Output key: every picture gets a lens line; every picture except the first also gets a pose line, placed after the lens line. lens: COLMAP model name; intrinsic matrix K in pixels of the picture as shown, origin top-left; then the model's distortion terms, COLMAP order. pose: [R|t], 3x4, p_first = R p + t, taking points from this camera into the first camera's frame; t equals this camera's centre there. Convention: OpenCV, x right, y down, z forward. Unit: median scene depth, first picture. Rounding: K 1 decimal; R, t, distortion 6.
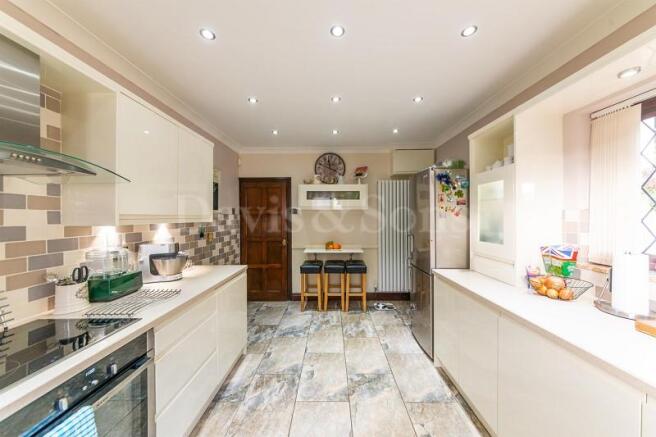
lens RADIAL K [[234.0, 0, 330.2], [0, 234.0, 221.6], [0, 0, 1]] dist [0.000655, -0.000036]
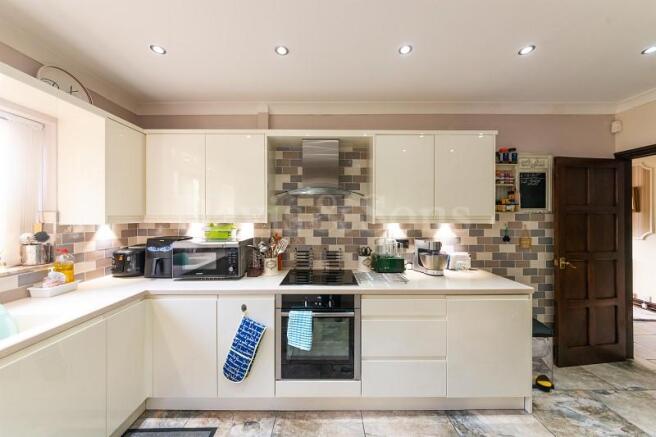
lens RADIAL K [[227.6, 0, 327.1], [0, 227.6, 219.8], [0, 0, 1]] dist [0.001445, 0.000385]
pose [[0.002989, 0.016493, -0.999860, 0.344425], [-0.020103, 0.999663, 0.016430, -0.015080], [0.999793, 0.020051, 0.003319, 0.415336]]
